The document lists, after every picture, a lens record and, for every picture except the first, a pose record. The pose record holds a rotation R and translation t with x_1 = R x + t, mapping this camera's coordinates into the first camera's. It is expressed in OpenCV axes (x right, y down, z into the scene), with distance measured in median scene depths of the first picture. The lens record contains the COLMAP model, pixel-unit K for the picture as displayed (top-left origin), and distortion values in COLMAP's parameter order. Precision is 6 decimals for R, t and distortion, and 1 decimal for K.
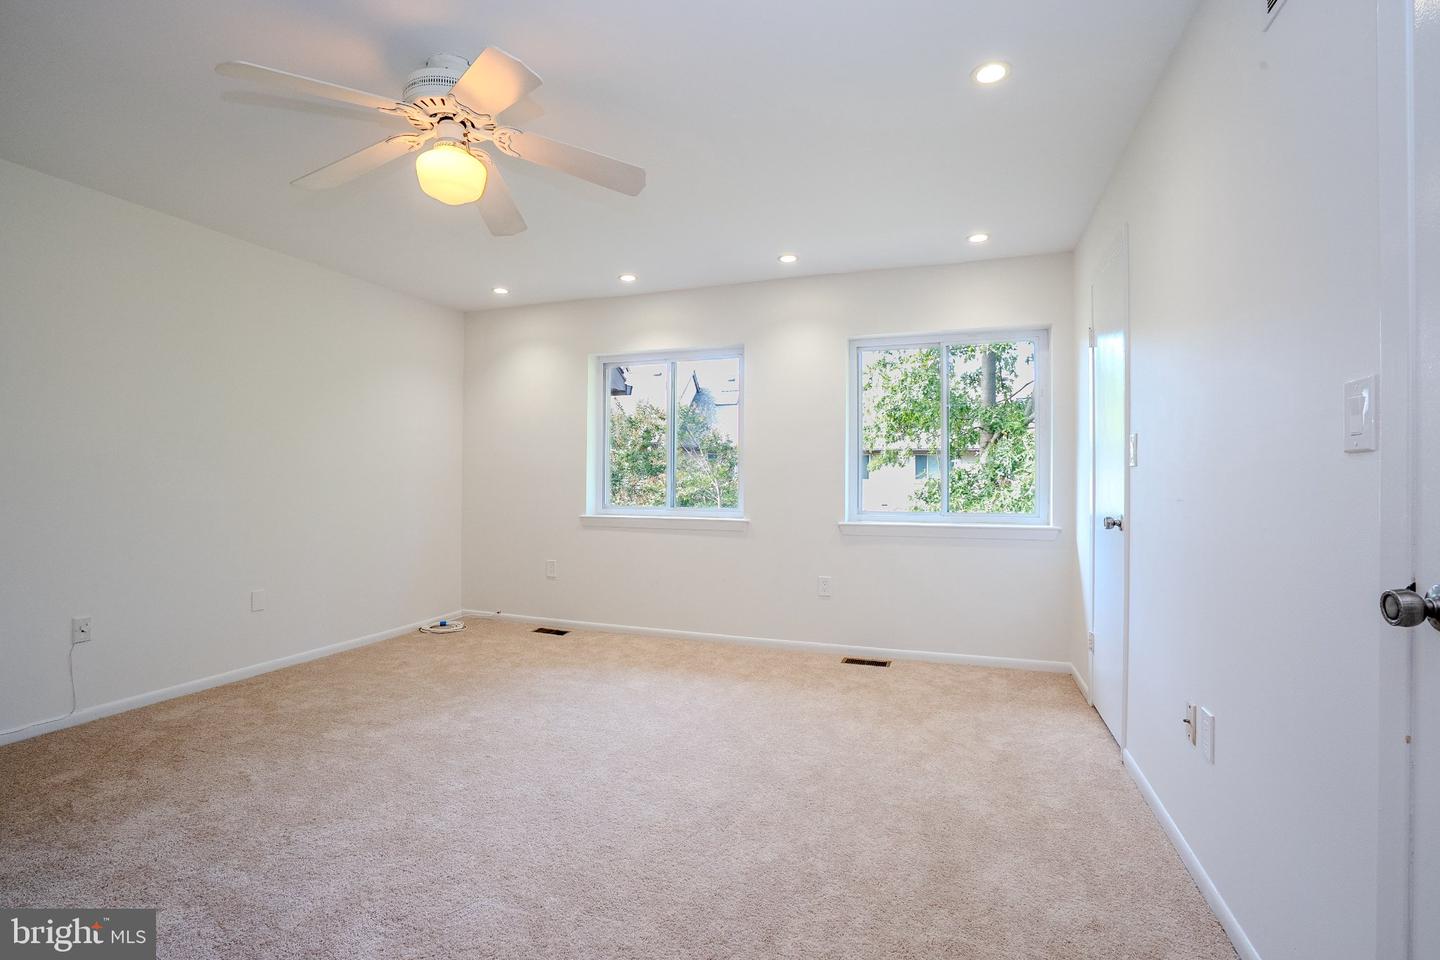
lens RADIAL K [[663.5, 0, 719.8], [0, 663.5, 477.4], [0, 0, 1]] dist [-0.064051, 0.025144]
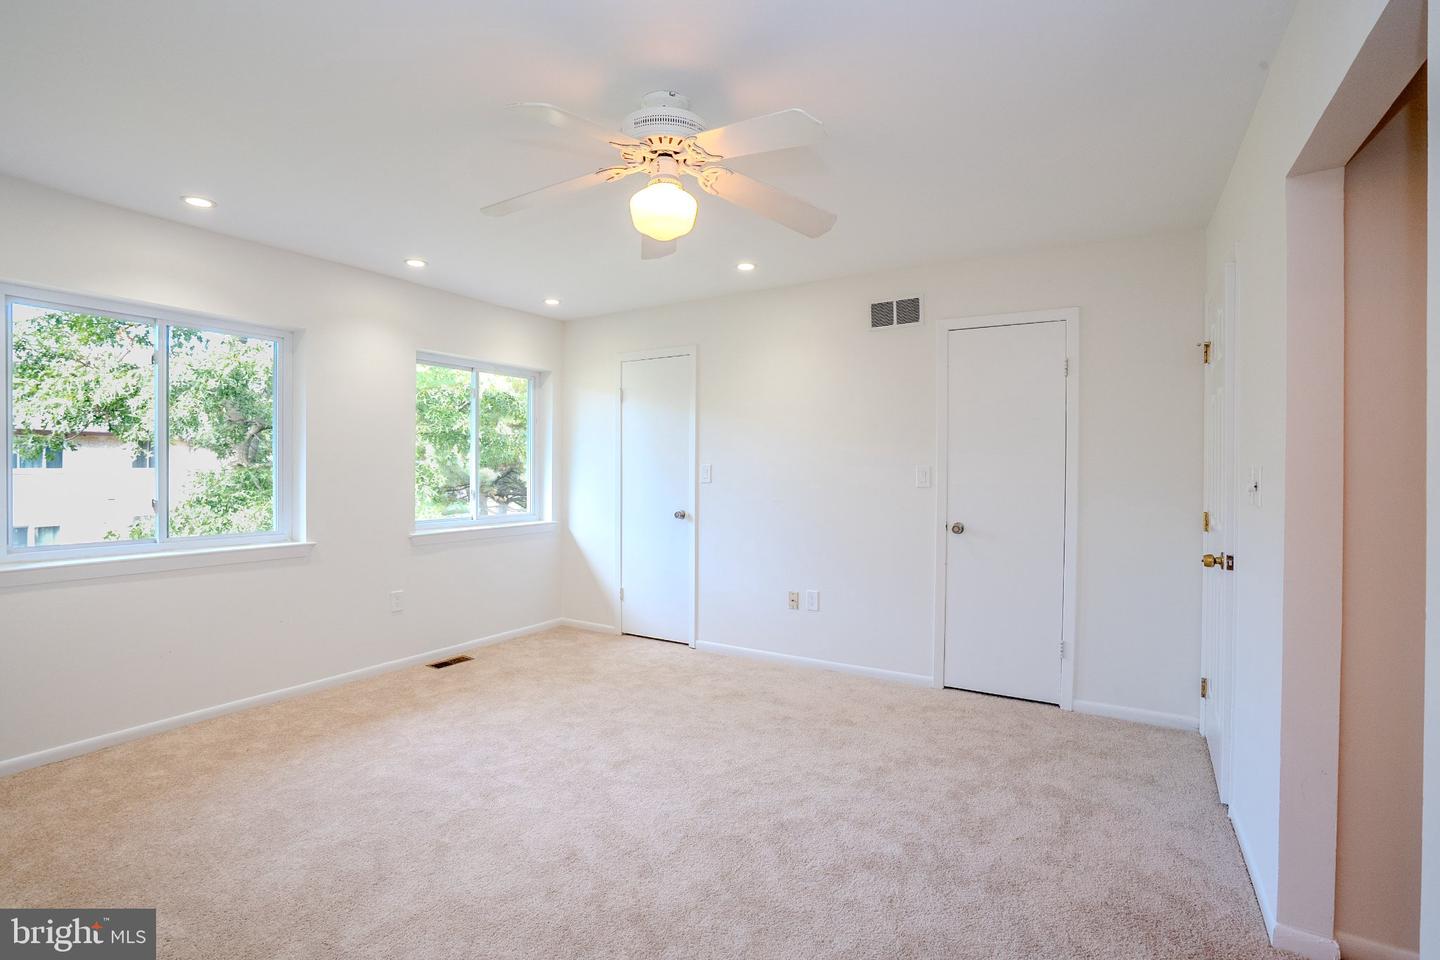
lens RADIAL K [[663.5, 0, 719.8], [0, 663.5, 477.4], [0, 0, 1]] dist [-0.064051, 0.025144]
pose [[0.209178, -0.019665, 0.977680, -0.737421], [-0.004634, 0.999767, 0.021101, -0.042163], [-0.977867, -0.008945, 0.209038, 0.374337]]
